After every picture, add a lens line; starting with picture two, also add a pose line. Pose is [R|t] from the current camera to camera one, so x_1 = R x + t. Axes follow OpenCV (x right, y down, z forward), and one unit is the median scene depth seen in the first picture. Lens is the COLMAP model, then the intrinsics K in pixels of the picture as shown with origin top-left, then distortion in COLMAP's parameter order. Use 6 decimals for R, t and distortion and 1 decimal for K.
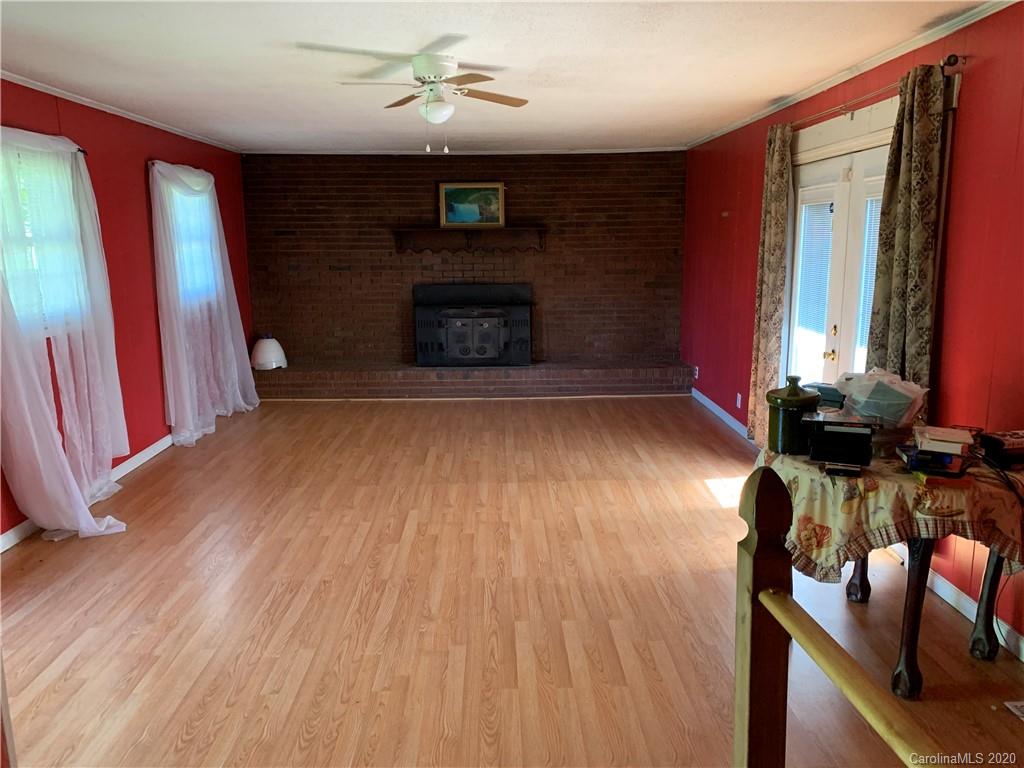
lens RADIAL K [[772.7, 0, 513.3], [0, 772.7, 386.3], [0, 0, 1]] dist [0.004465, -0.000066]
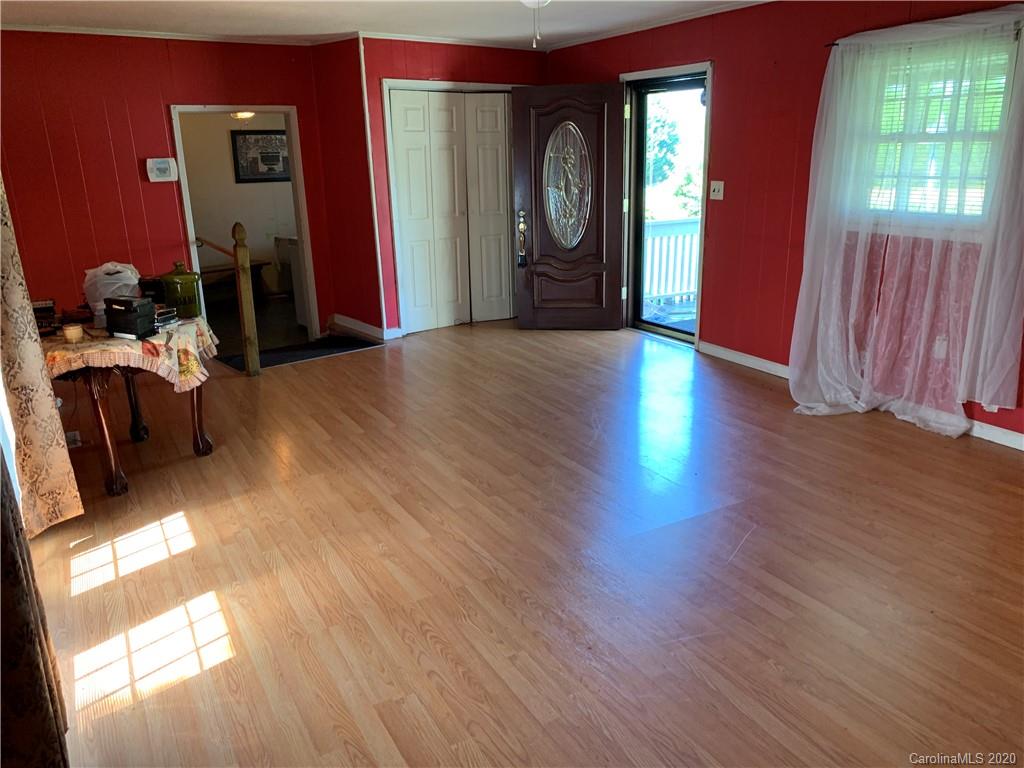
lens RADIAL K [[772.7, 0, 512.8], [0, 772.7, 384.9], [0, 0, 1]] dist [0.004465, -0.000066]
pose [[-0.877549, 0.171402, -0.447804, 0.322920], [-0.058741, 0.888460, 0.455180, -0.313030], [0.475874, 0.425747, -0.769599, 1.590329]]
